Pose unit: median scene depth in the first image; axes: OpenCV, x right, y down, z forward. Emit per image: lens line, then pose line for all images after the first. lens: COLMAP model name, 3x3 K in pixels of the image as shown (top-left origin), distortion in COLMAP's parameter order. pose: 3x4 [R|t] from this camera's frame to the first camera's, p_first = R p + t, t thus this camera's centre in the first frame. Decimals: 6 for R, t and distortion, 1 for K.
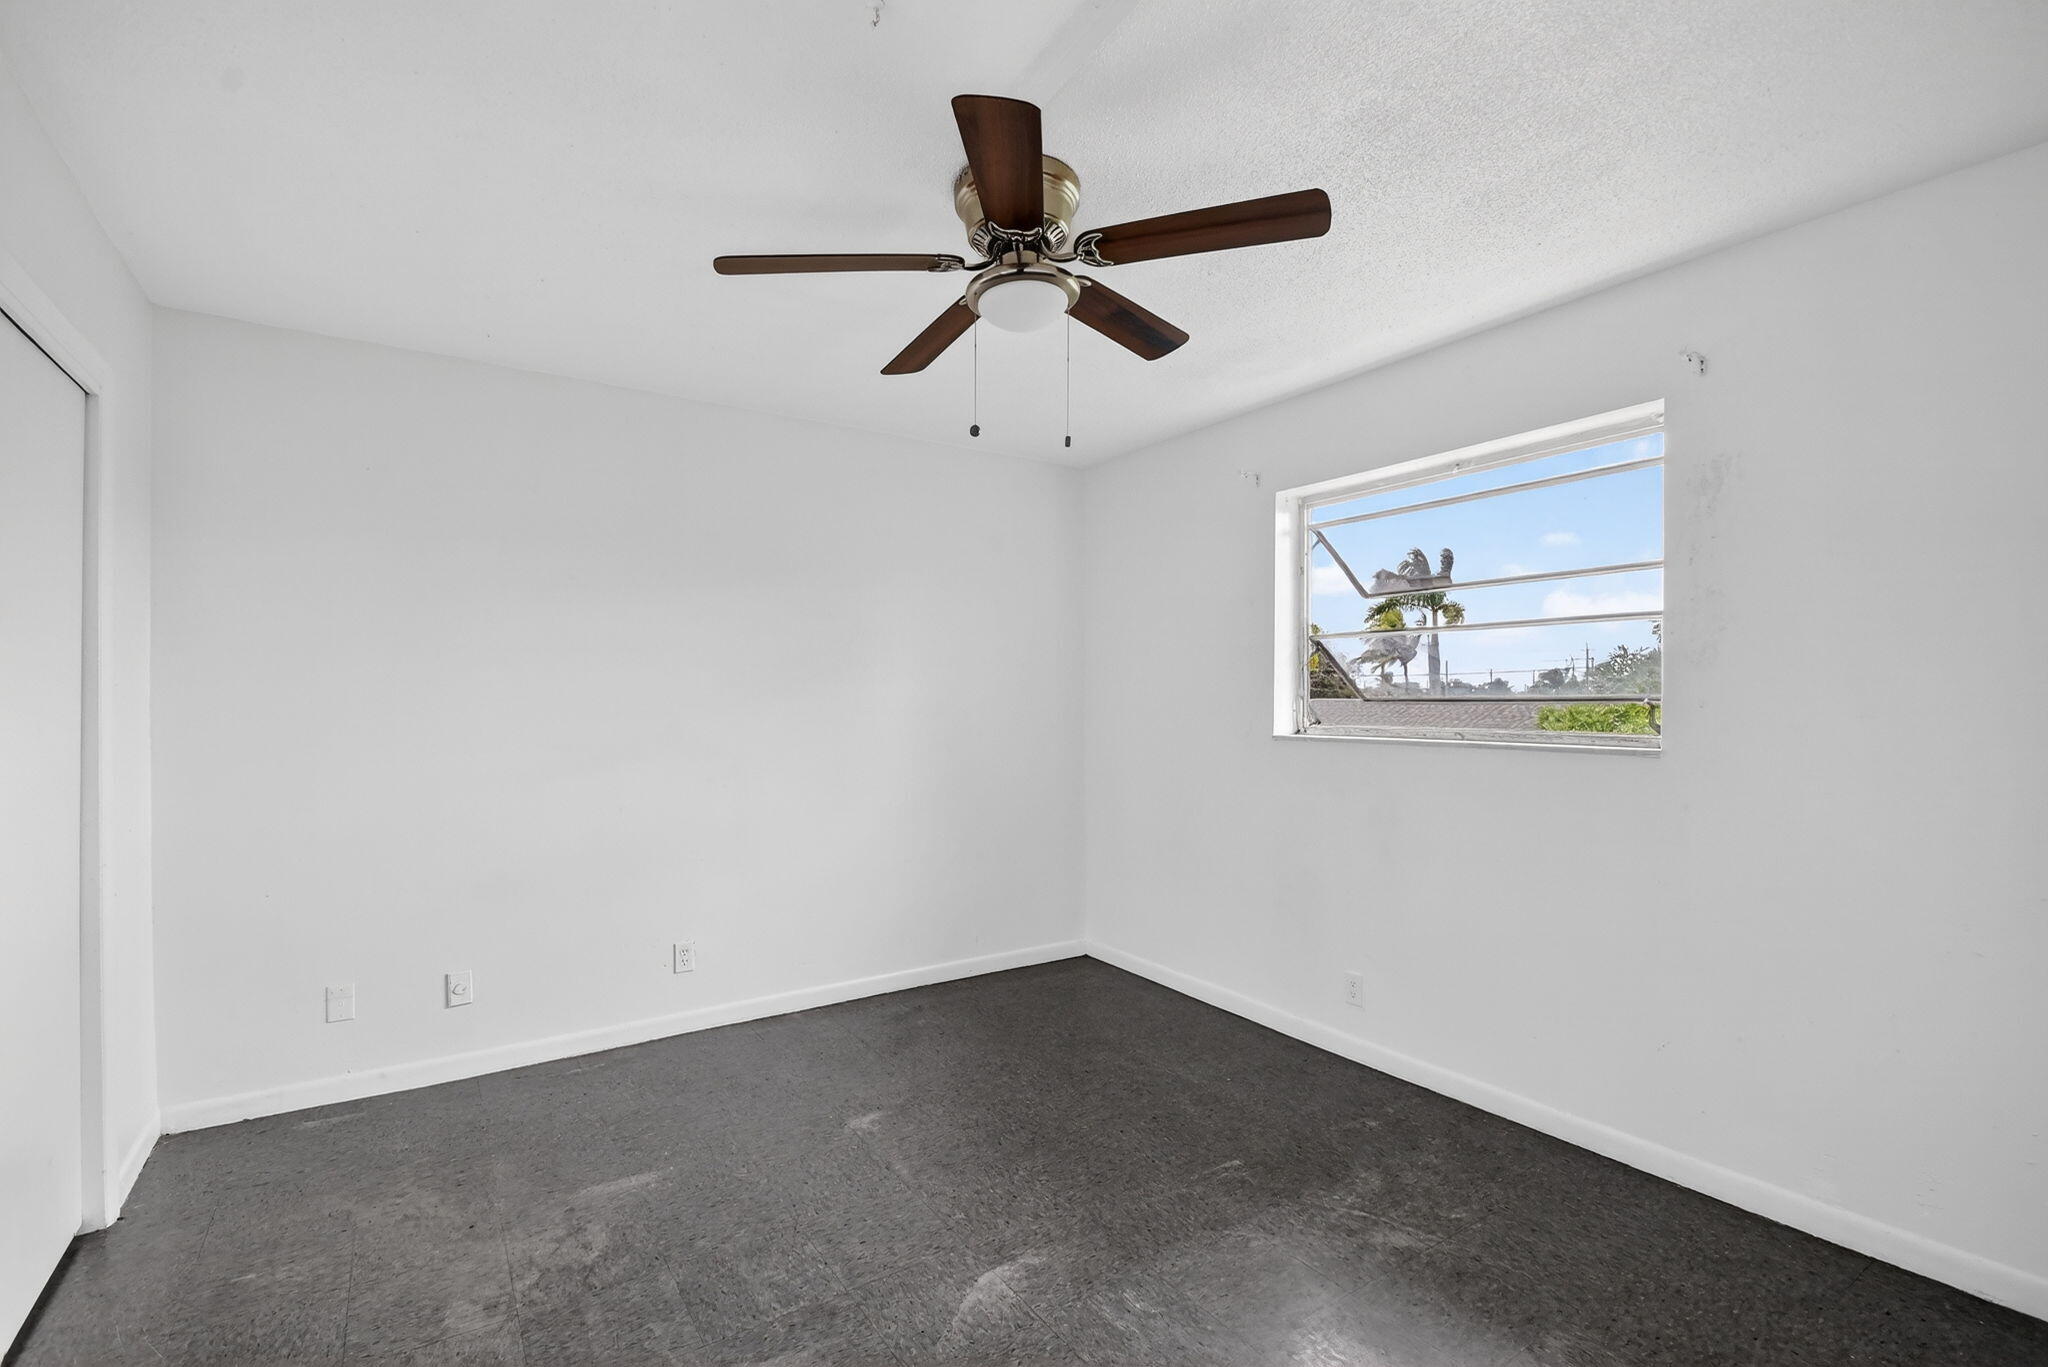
lens RADIAL K [[892.2, 0, 1024.9], [0, 892.2, 707.4], [0, 0, 1]] dist [0.019498, -0.020351]
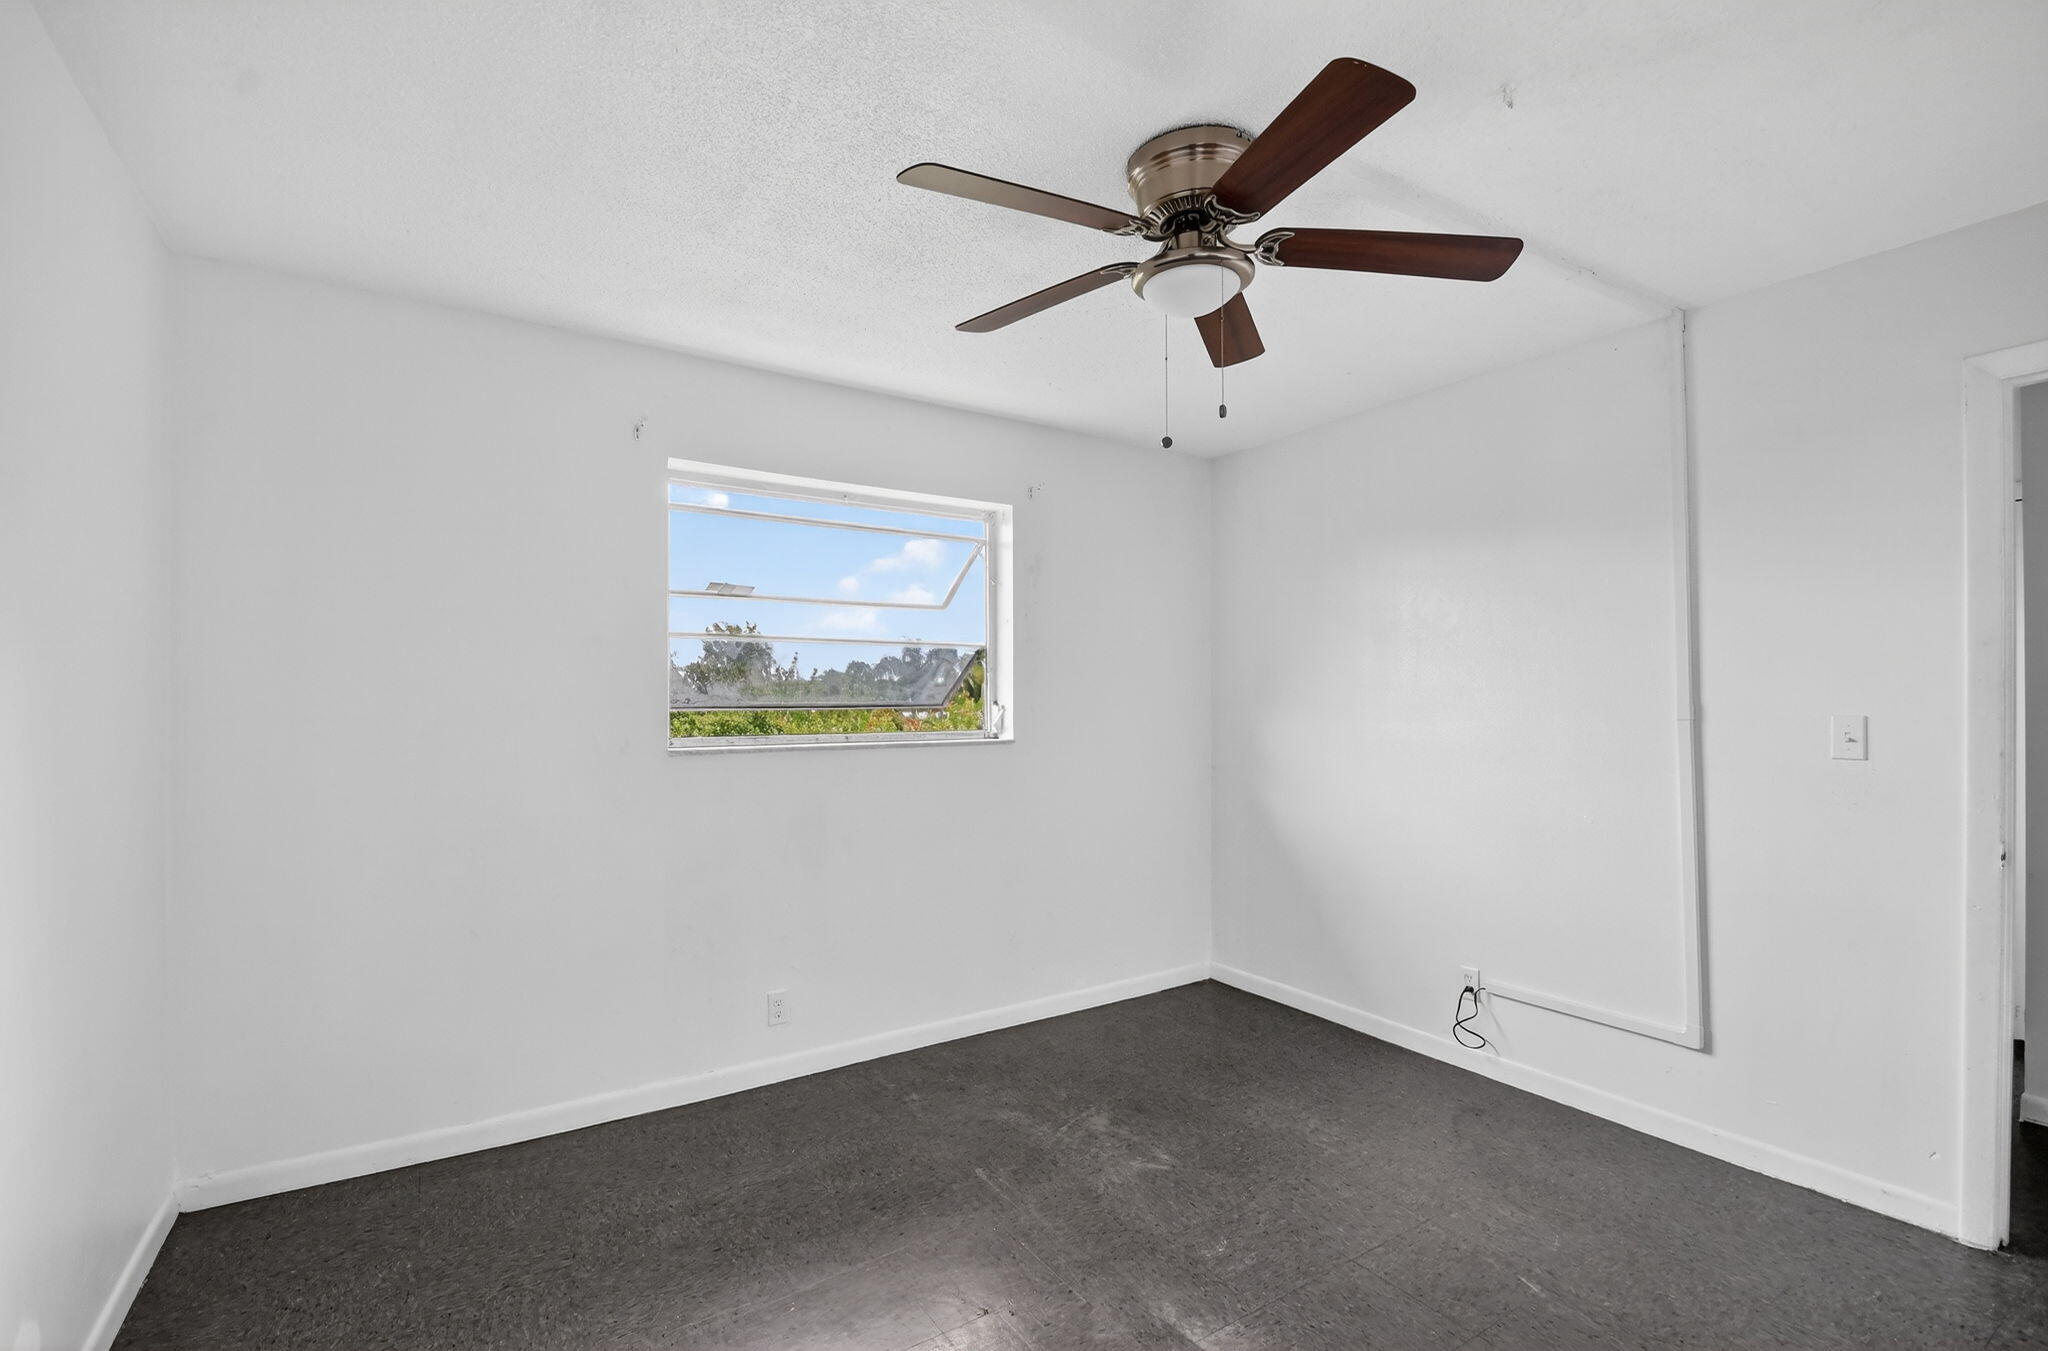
lens RADIAL K [[892.2, 0, 1024.9], [0, 892.2, 699.4], [0, 0, 1]] dist [0.019498, -0.020351]
pose [[0.015659, 0.004850, 0.999866, -0.874867], [0.010347, 0.999934, -0.005012, -0.011680], [-0.999824, 0.010424, 0.015607, 1.067901]]
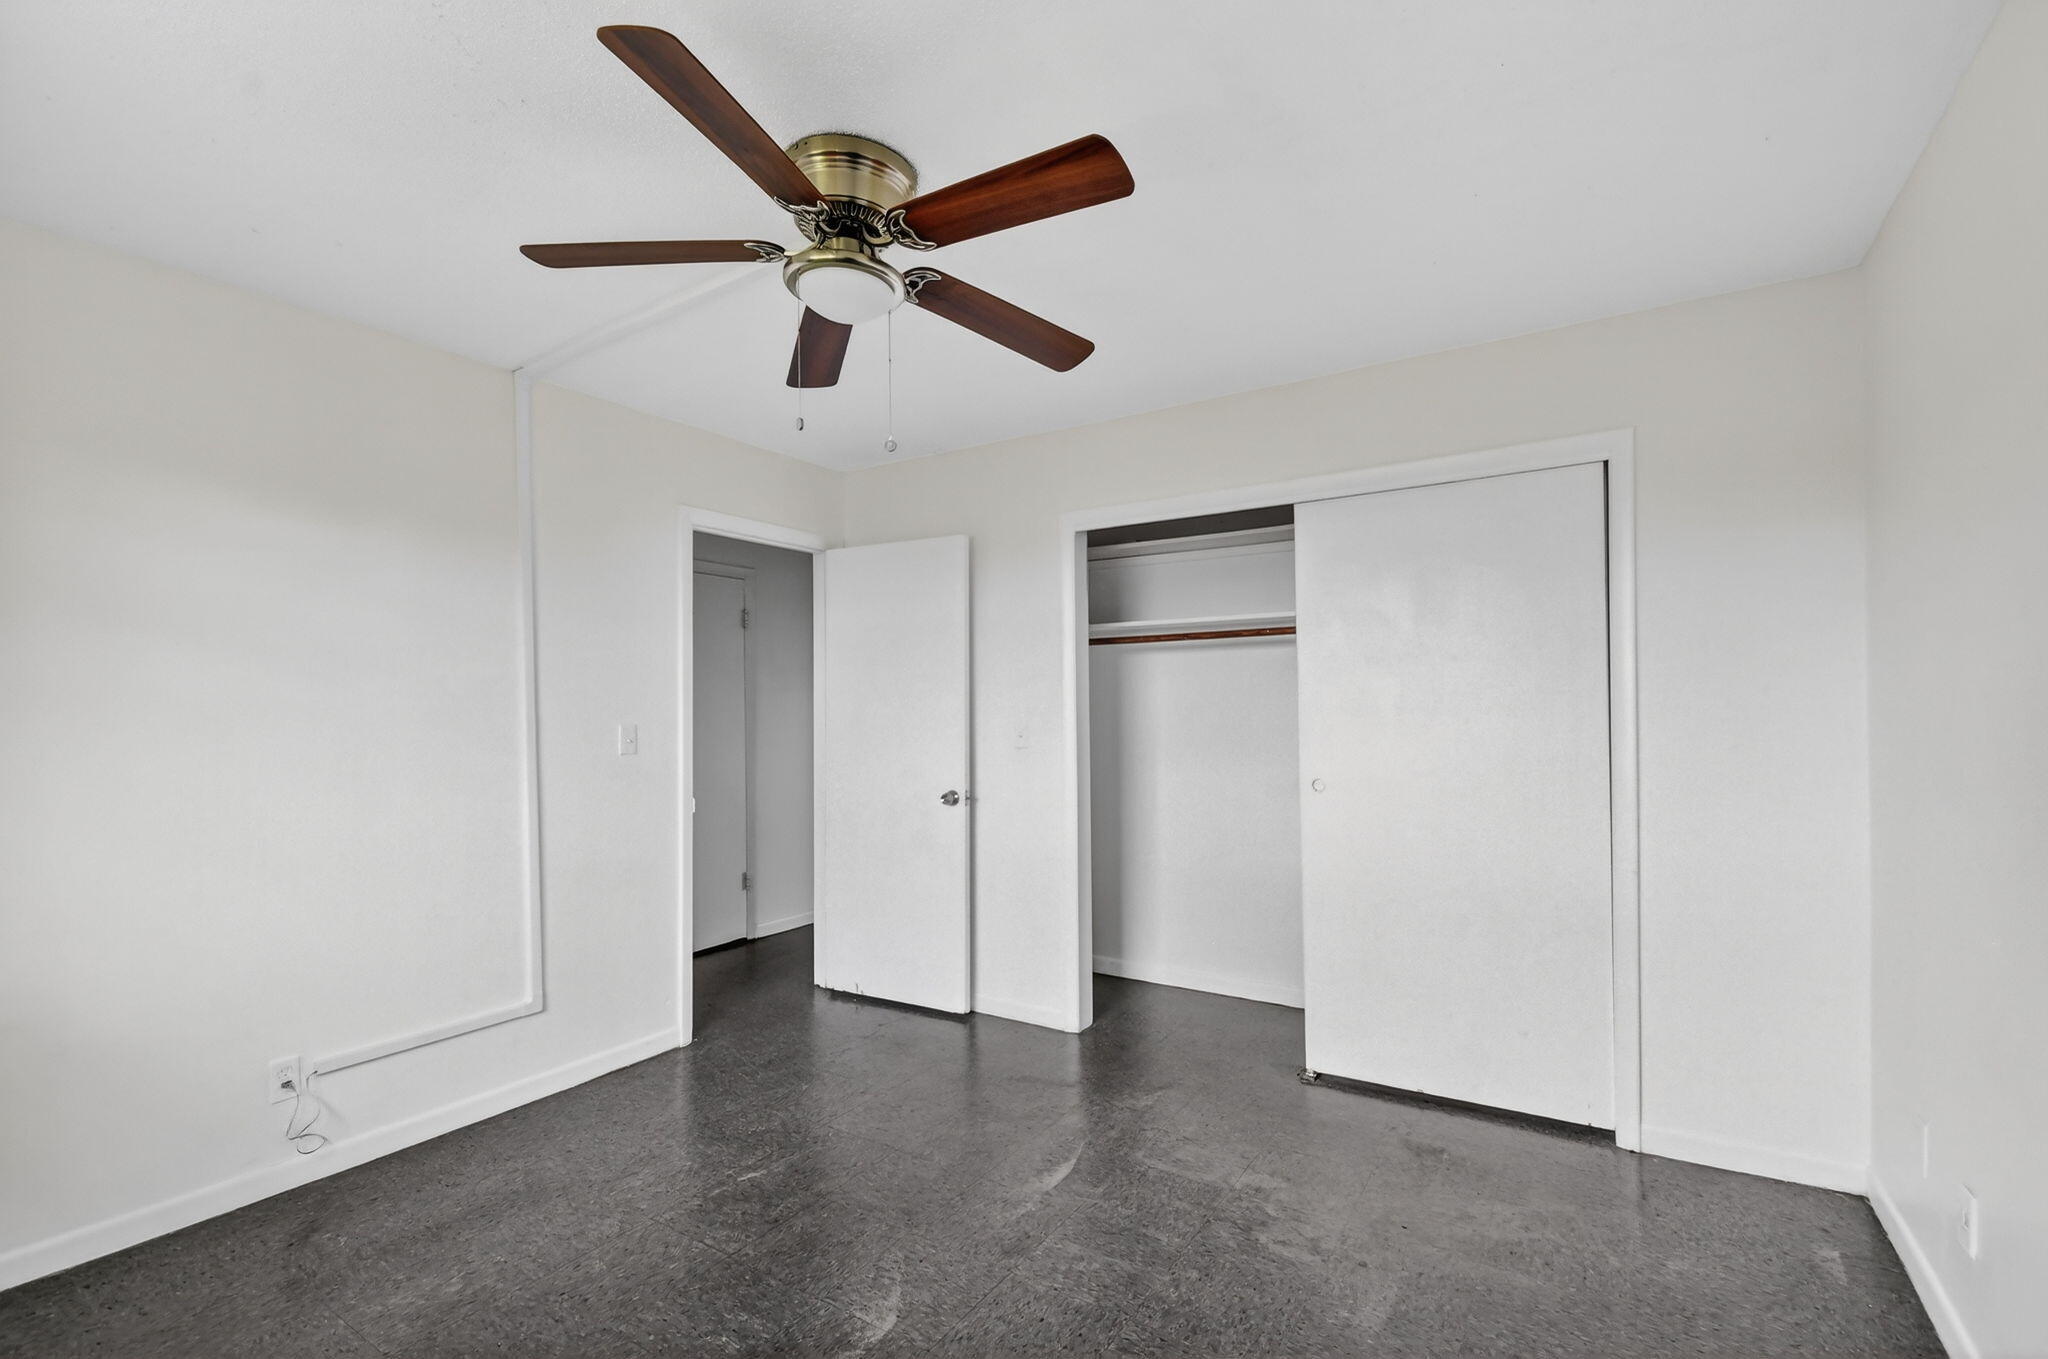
lens RADIAL K [[892.2, 0, 1024.9], [0, 892.2, 703.4], [0, 0, 1]] dist [0.019498, -0.020351]
pose [[-0.916899, 0.004293, -0.399096, 0.185952], [0.003984, 0.999991, 0.001603, -0.021639], [0.399099, -0.000121, -0.916908, 1.774080]]
